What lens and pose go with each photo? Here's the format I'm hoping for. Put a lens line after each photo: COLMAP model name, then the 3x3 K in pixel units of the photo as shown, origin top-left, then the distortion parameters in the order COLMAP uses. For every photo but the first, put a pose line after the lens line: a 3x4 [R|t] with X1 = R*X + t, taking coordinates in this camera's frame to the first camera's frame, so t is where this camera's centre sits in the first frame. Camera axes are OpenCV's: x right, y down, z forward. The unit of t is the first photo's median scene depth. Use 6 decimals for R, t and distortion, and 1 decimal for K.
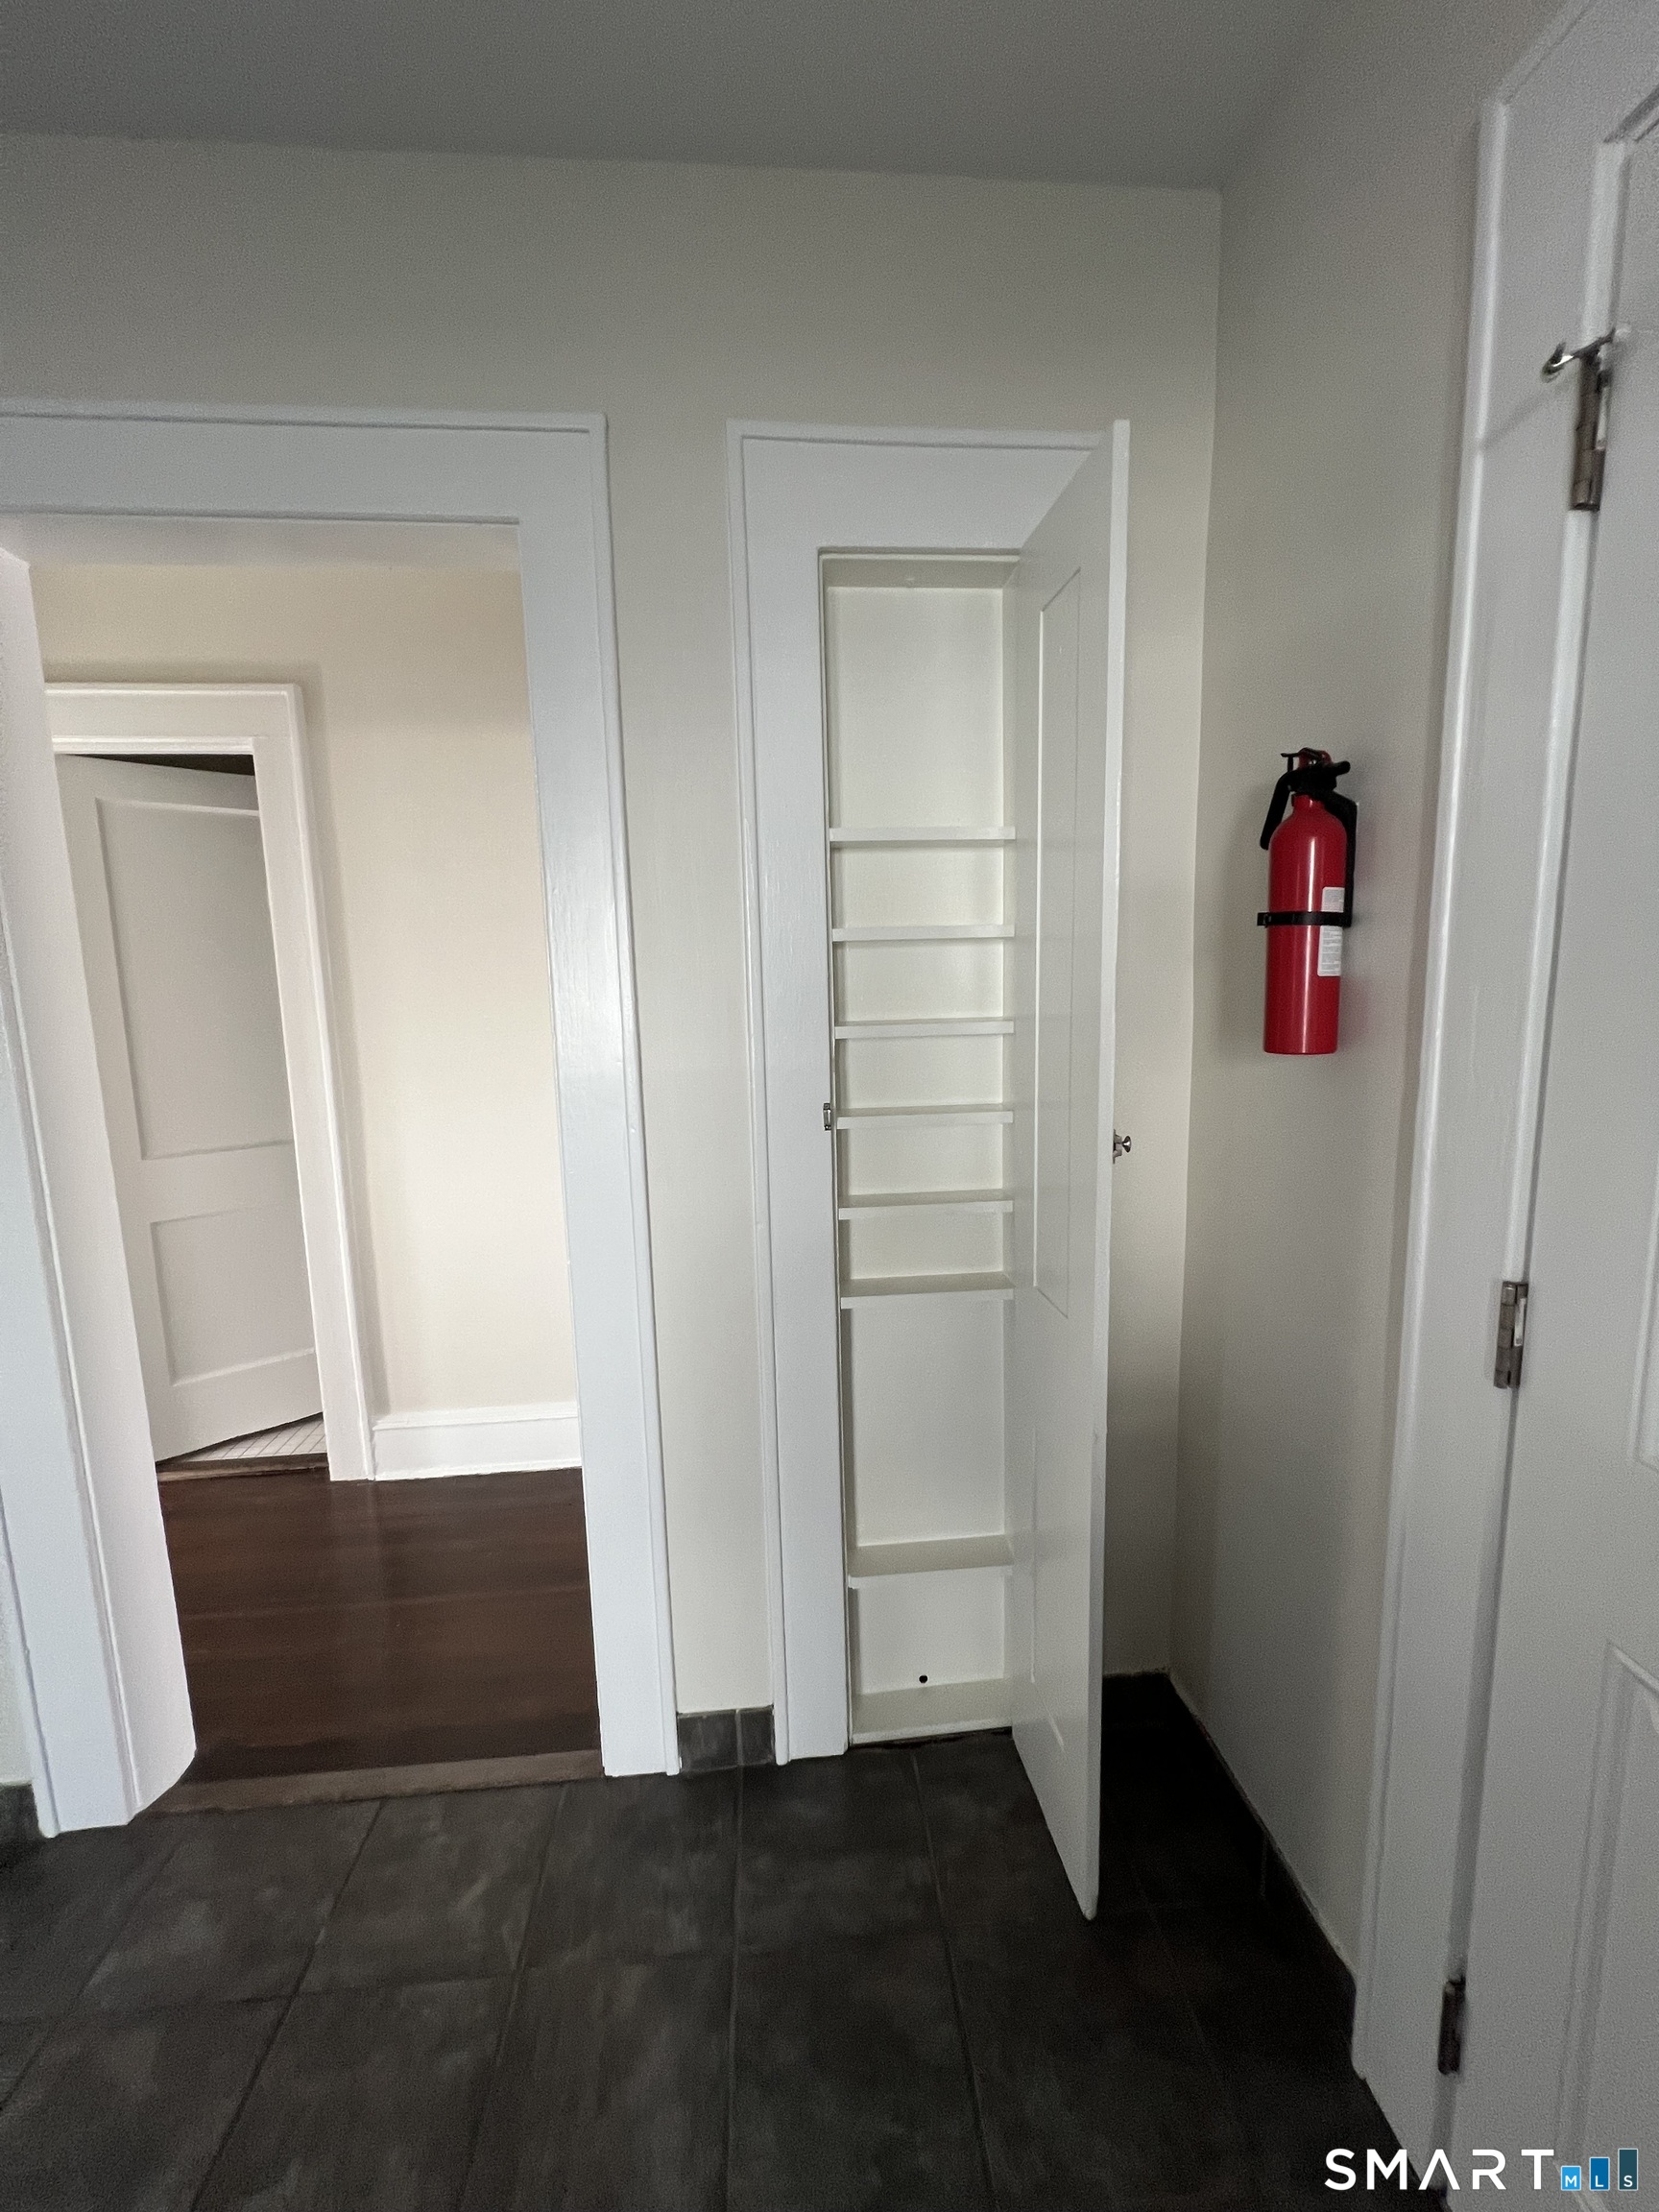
lens RADIAL K [[886.2, 0, 835.6], [0, 886.2, 1109.0], [0, 0, 1]] dist [0.003634, 0.000048]
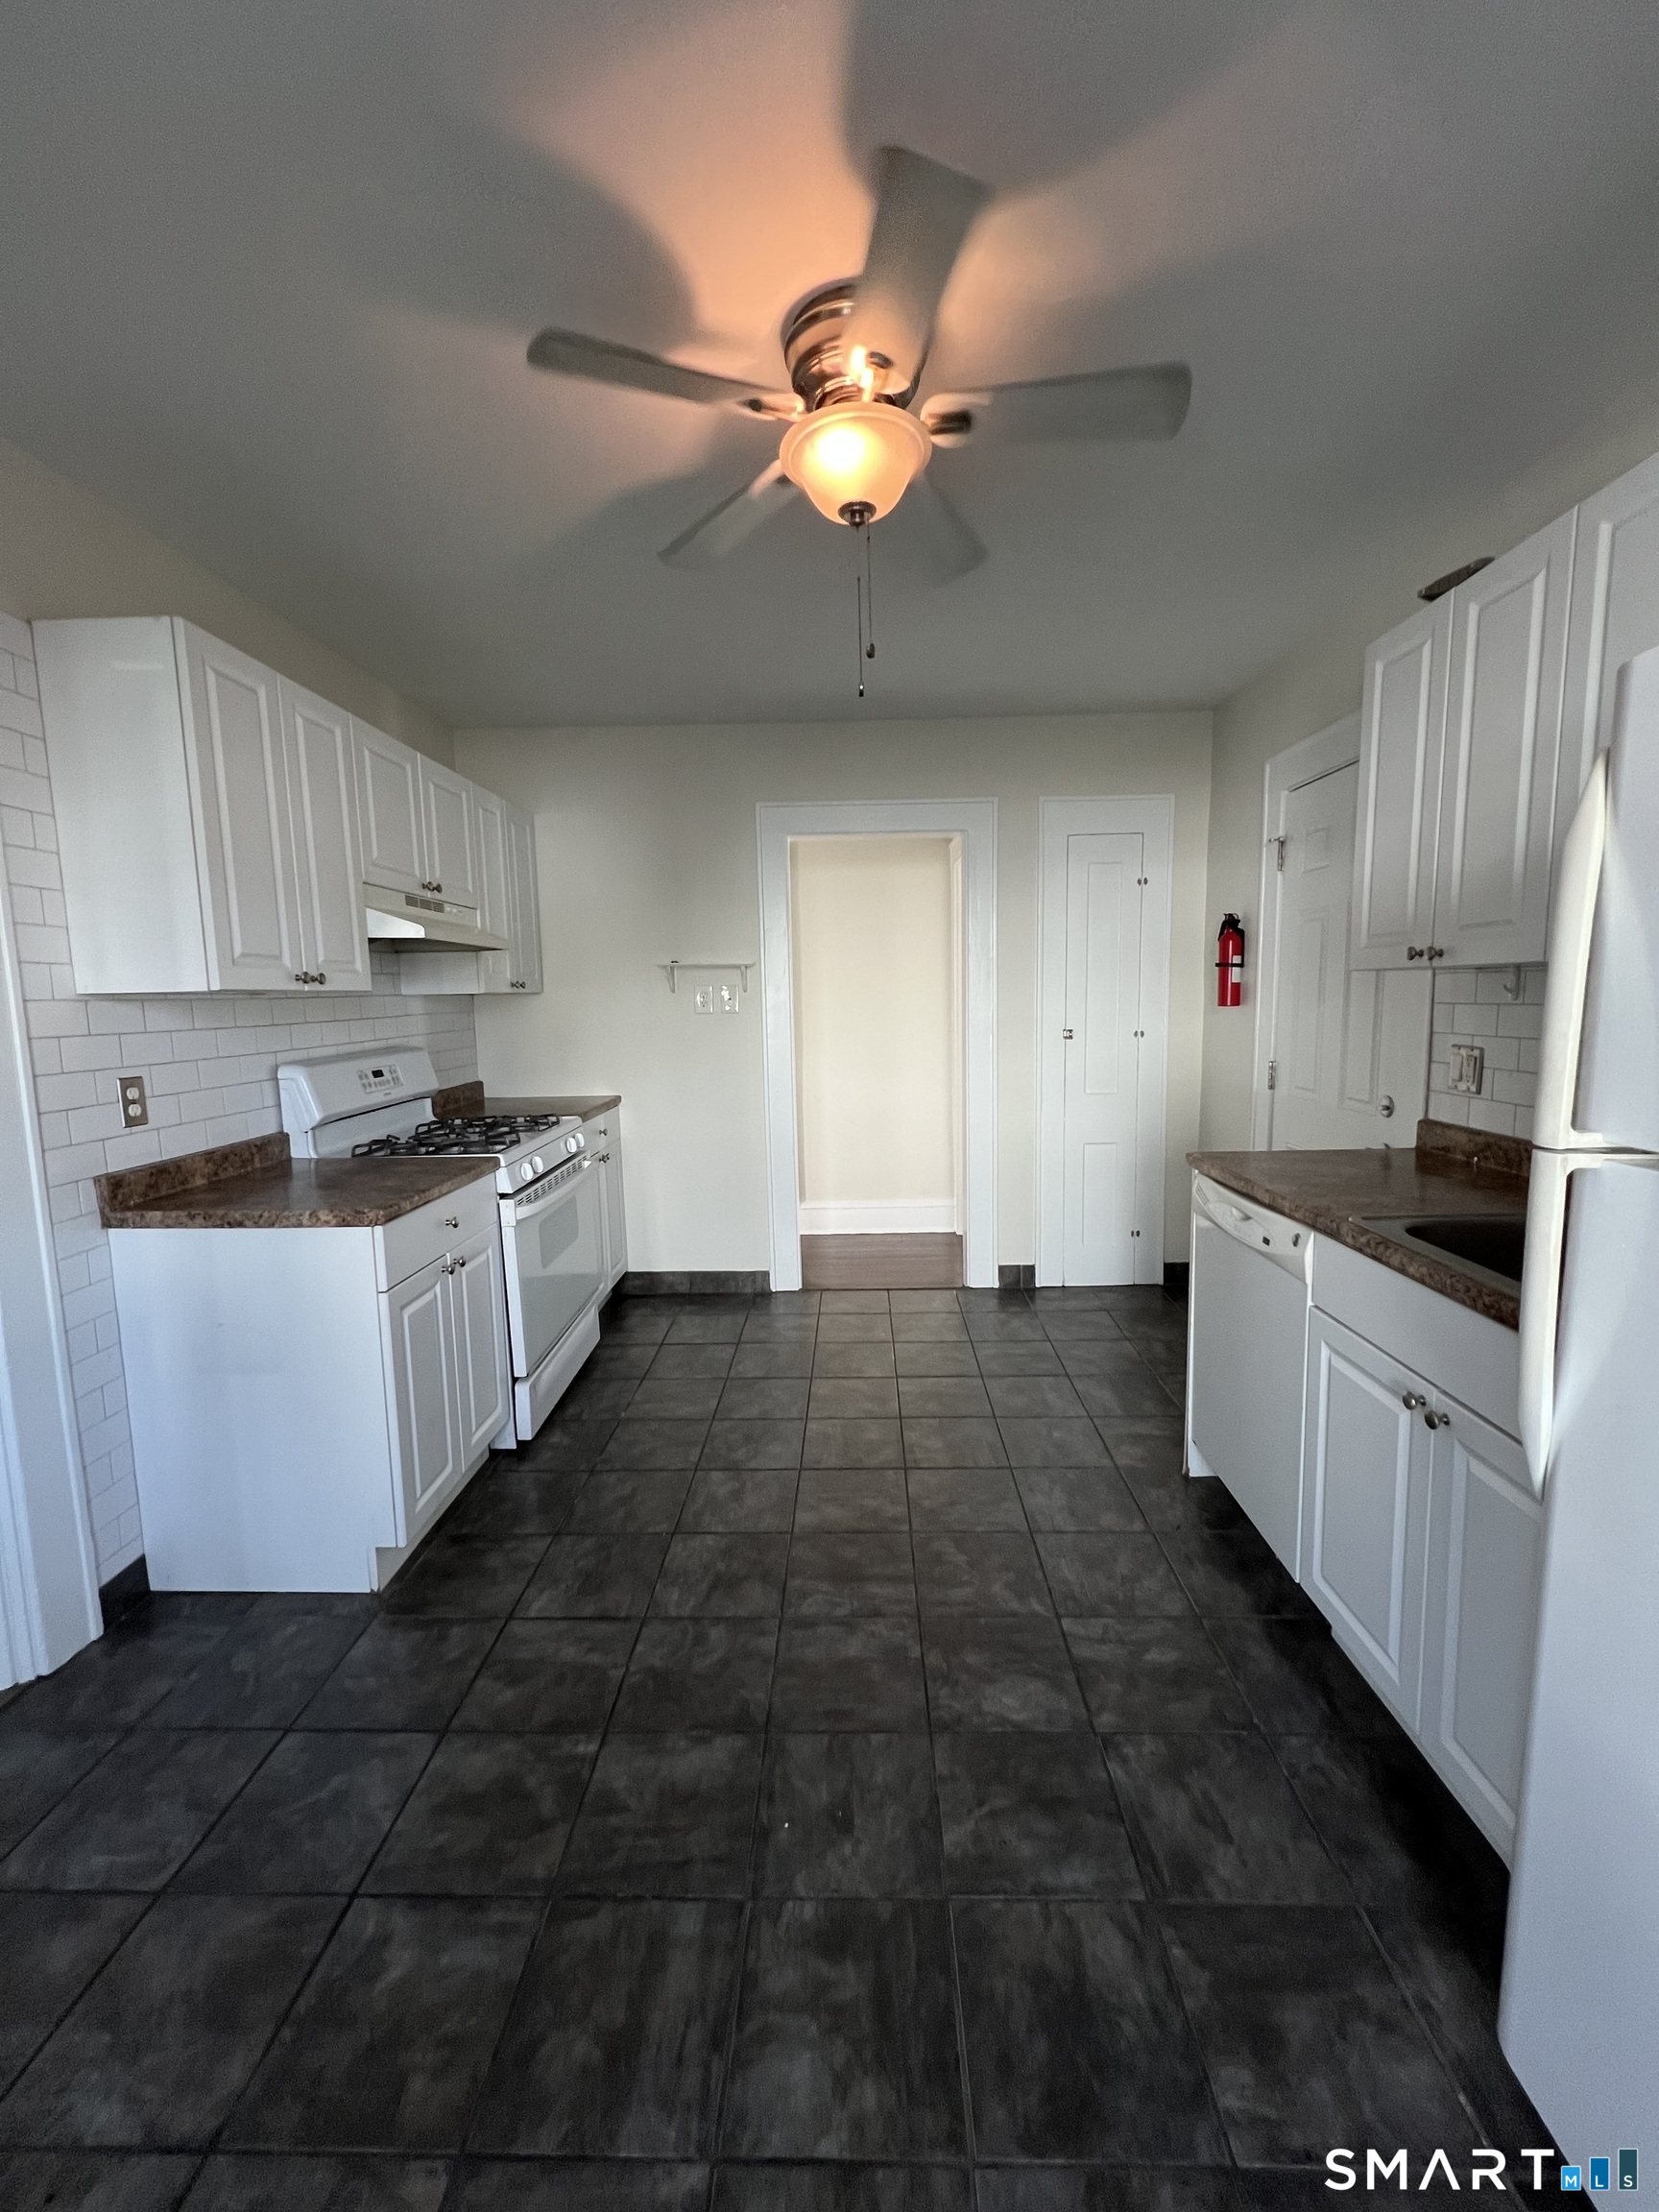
lens RADIAL K [[886.2, 0, 833.4], [0, 886.2, 1102.0], [0, 0, 1]] dist [0.003634, 0.000048]
pose [[0.994990, 0.015579, -0.098751, -0.597920], [-0.017711, 0.999628, -0.020749, 0.388080], [0.098391, 0.022394, 0.994896, -2.404197]]
